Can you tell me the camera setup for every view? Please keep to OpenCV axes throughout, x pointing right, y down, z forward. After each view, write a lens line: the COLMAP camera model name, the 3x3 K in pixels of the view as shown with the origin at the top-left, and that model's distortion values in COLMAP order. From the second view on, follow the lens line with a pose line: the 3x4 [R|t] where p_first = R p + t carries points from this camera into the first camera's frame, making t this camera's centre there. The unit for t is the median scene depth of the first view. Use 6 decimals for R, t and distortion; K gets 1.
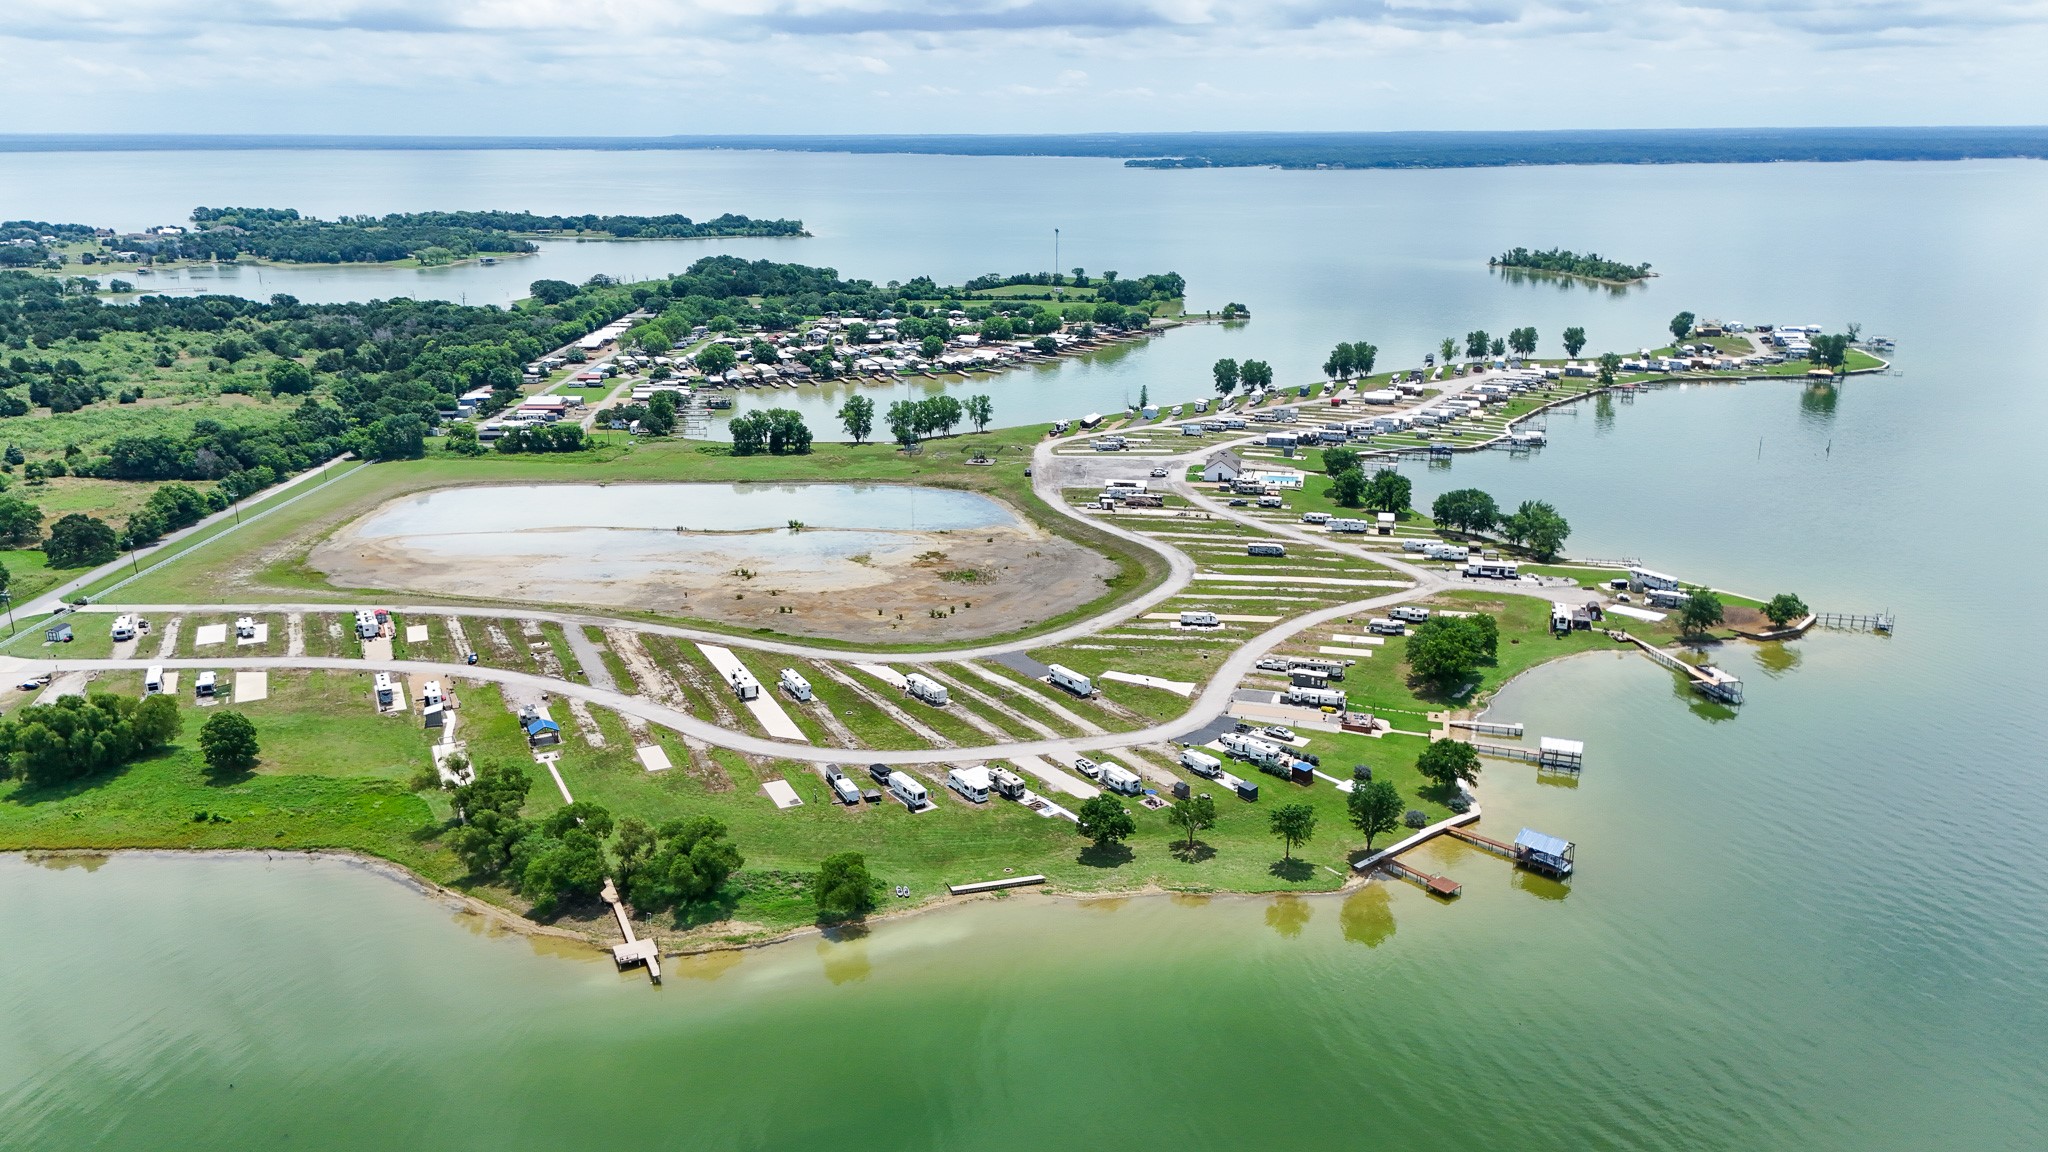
lens RADIAL K [[1505.9, 0, 1026.0], [0, 1505.9, 579.0], [0, 0, 1]] dist [0.081629, -0.083372]
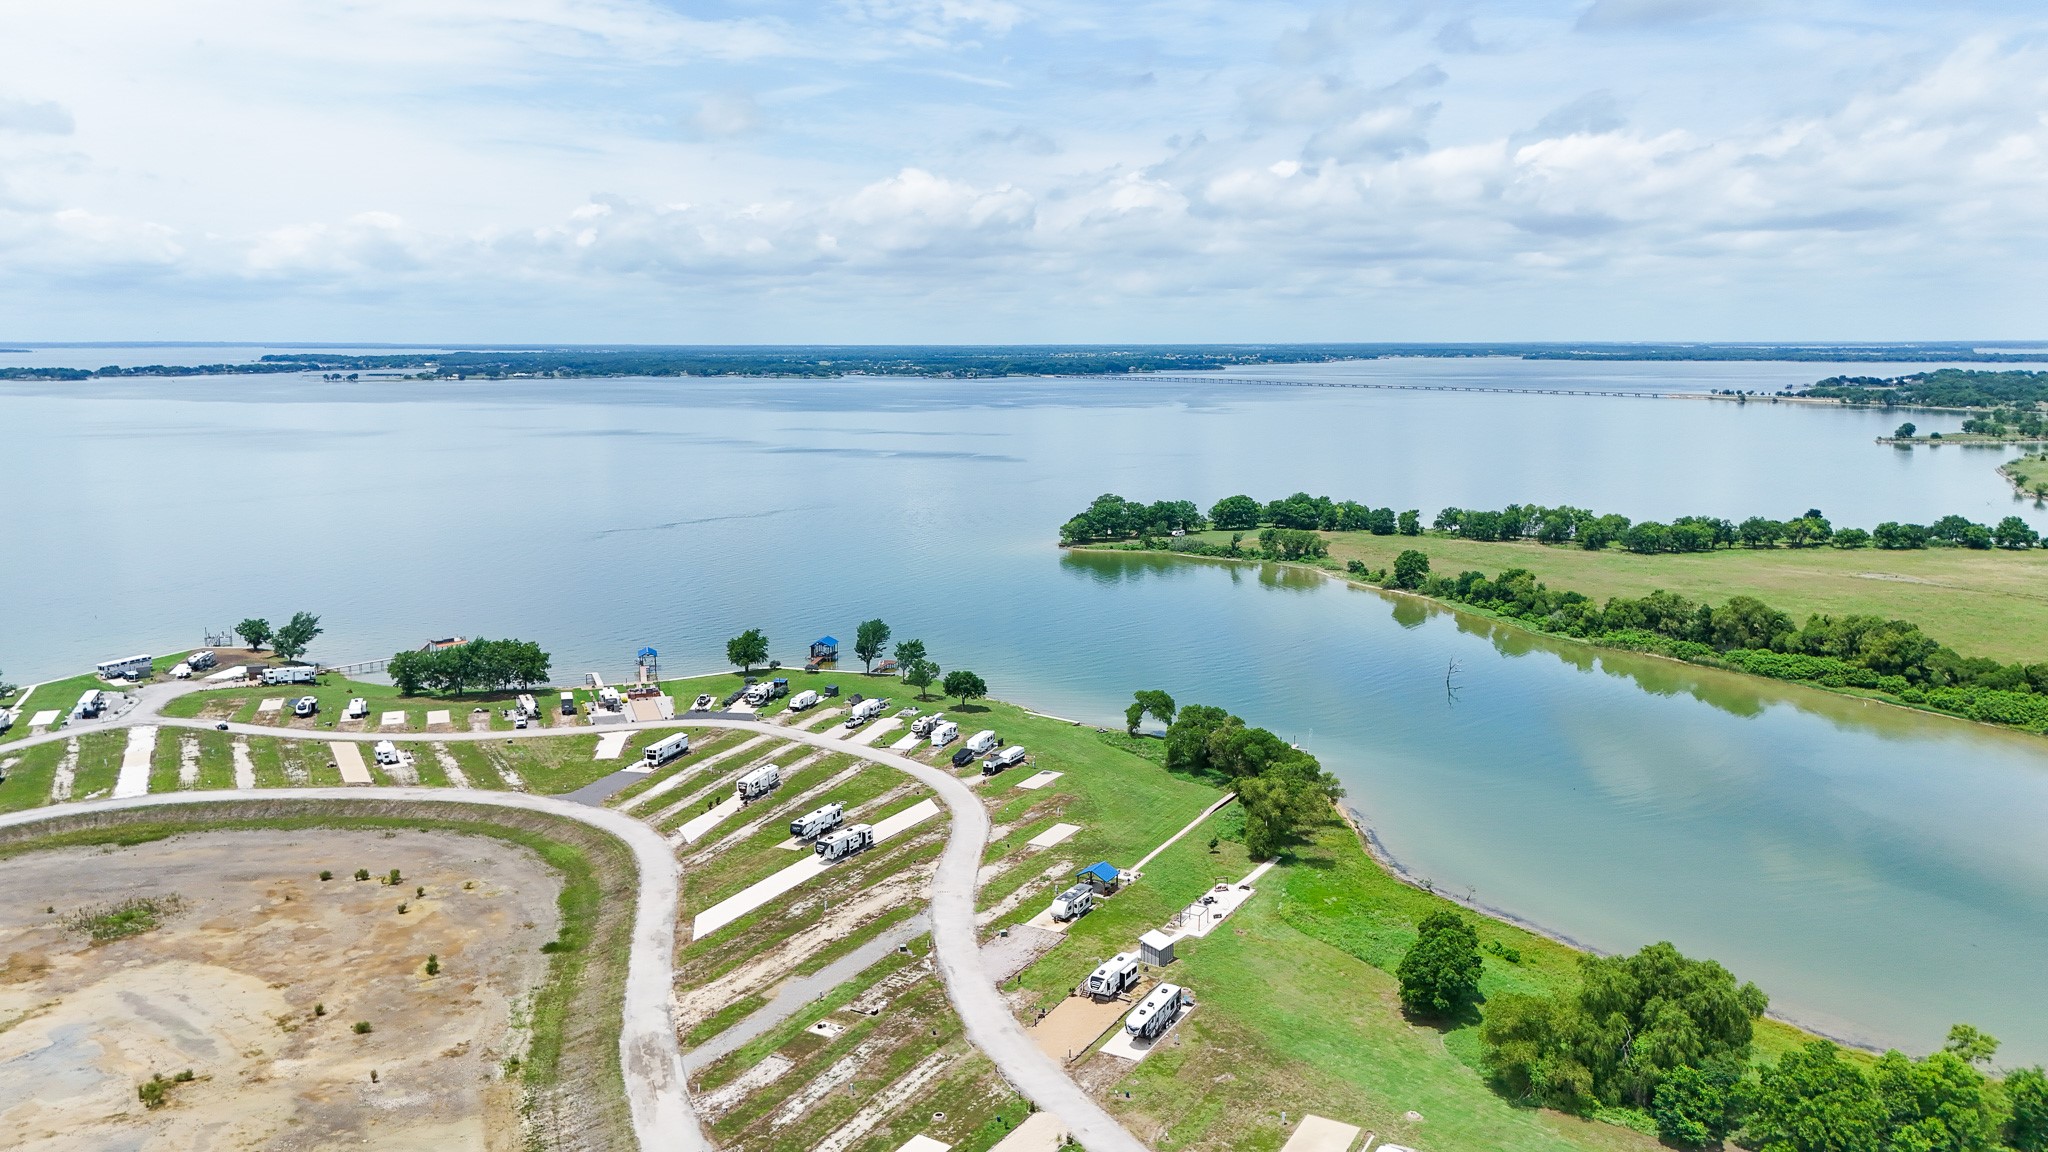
lens RADIAL K [[1502.8, 0, 1024.0], [0, 1502.8, 576.0], [0, 0, 1]] dist [0.111054, -0.157244]
pose [[-0.582873, -0.121573, 0.803417, -0.590821], [0.237165, 0.920238, 0.311311, -0.189973], [-0.777182, 0.371997, -0.507549, 0.902450]]
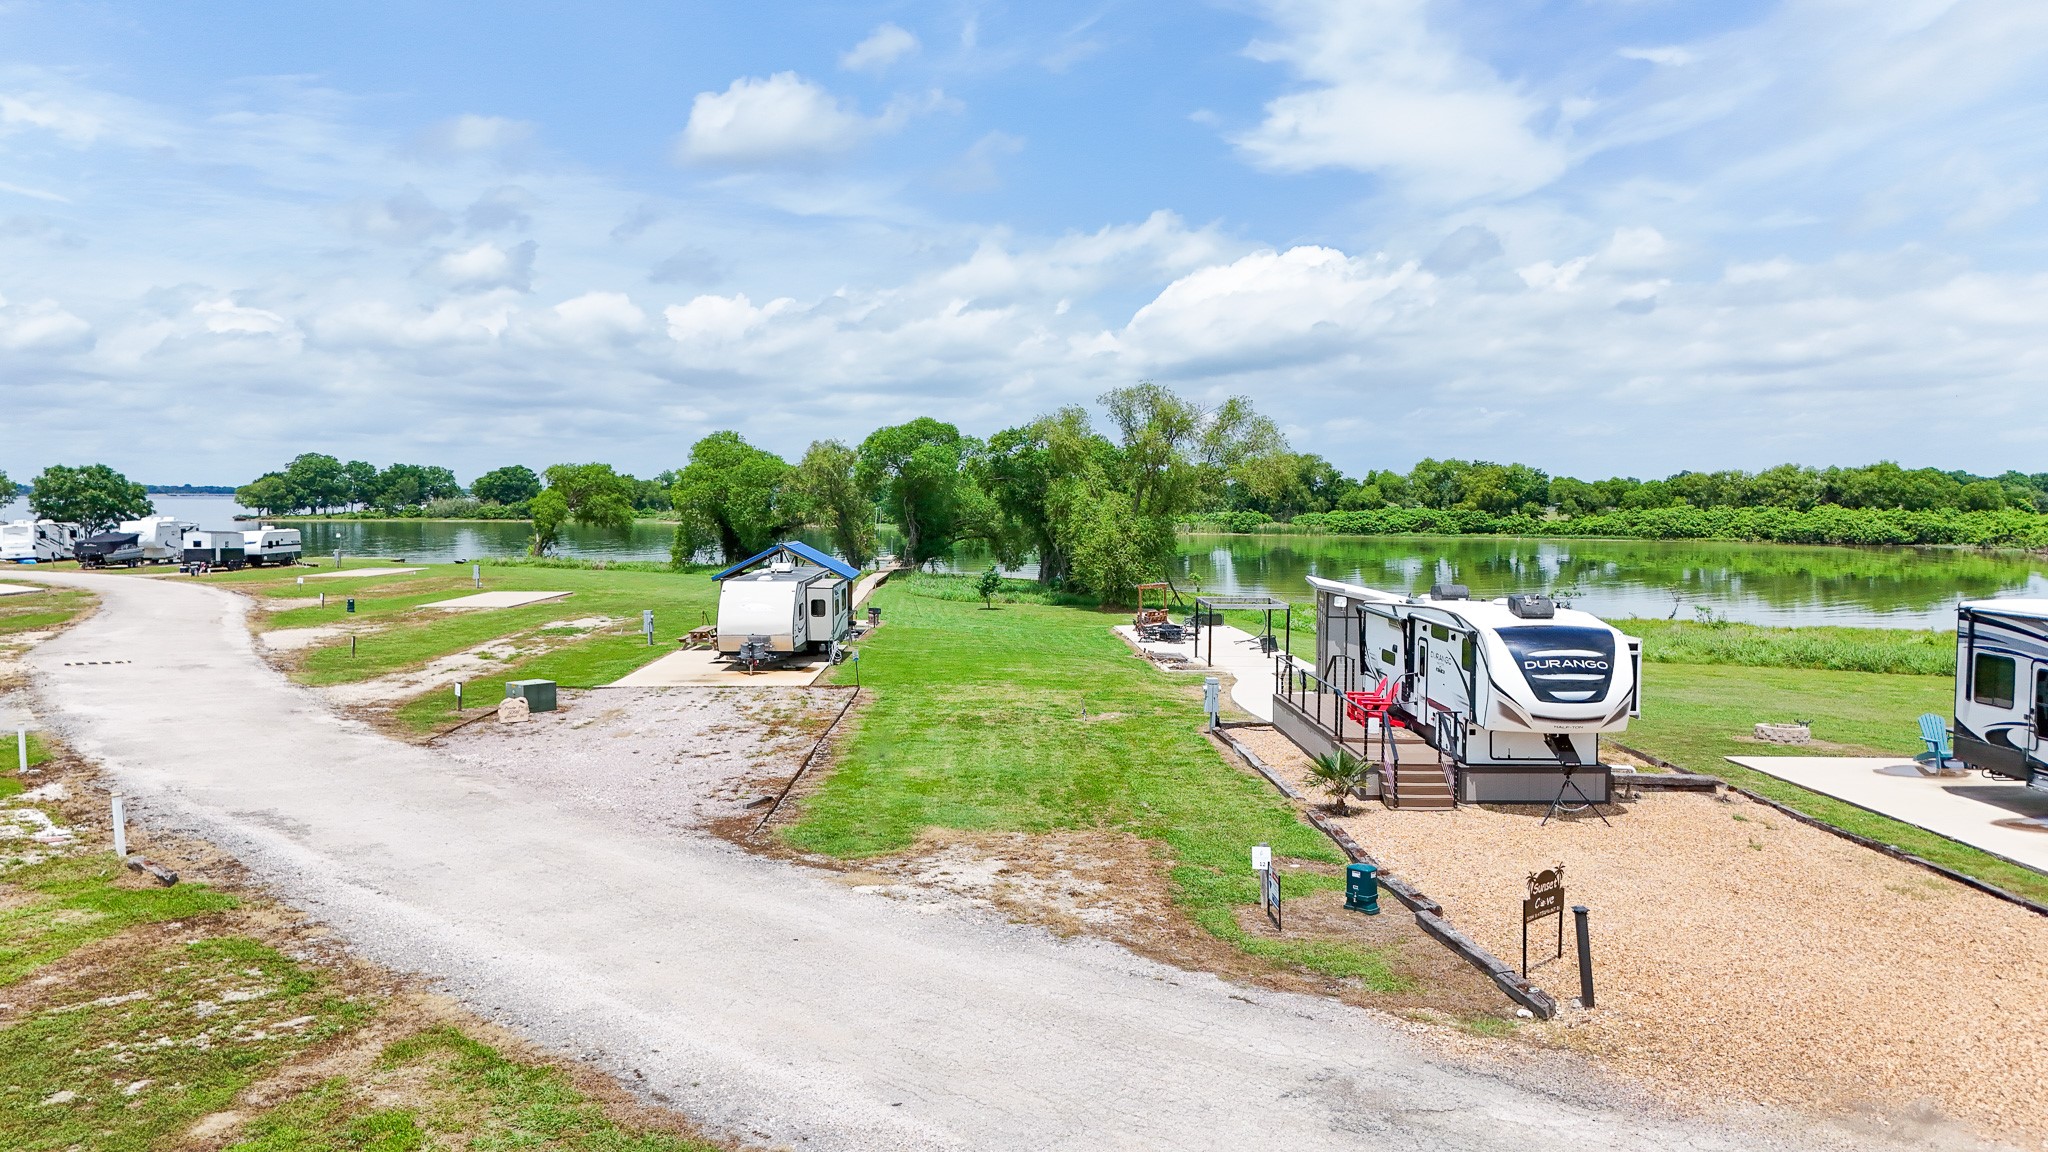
lens RADIAL K [[1505.9, 0, 1026.0], [0, 1505.9, 579.0], [0, 0, 1]] dist [0.081629, -0.083372]
pose [[-0.915508, -0.022224, 0.401685, -0.283896], [0.114967, 0.942380, 0.314171, 0.026129], [-0.385522, 0.333806, -0.860201, 0.770913]]
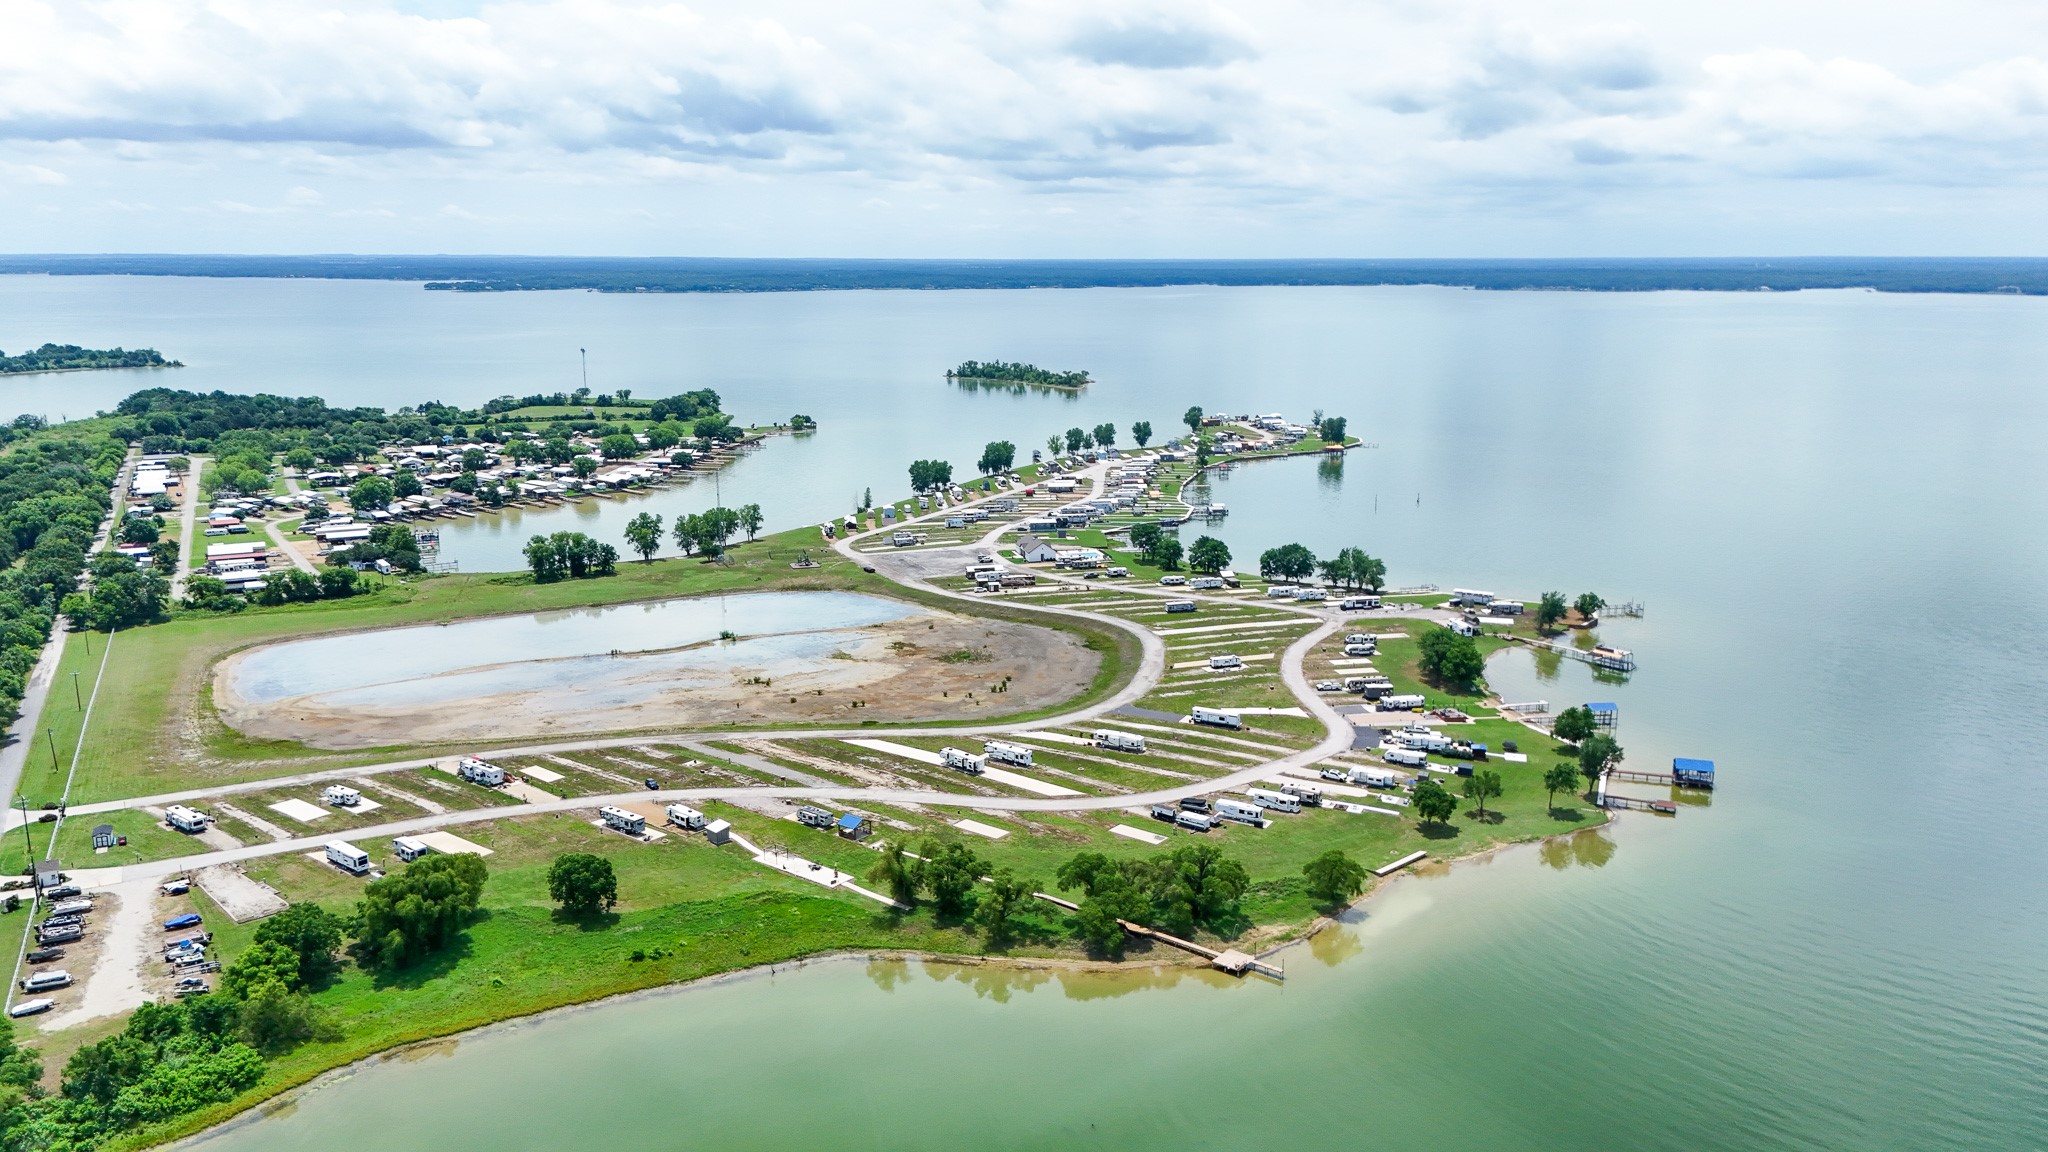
lens RADIAL K [[1502.8, 0, 1024.0], [0, 1502.8, 576.0], [0, 0, 1]] dist [0.111054, -0.157244]
pose [[0.891178, -0.090736, 0.444488, -0.433252], [0.125551, 0.990854, -0.049456, -0.001025], [-0.435935, 0.099880, 0.894419, 0.016253]]
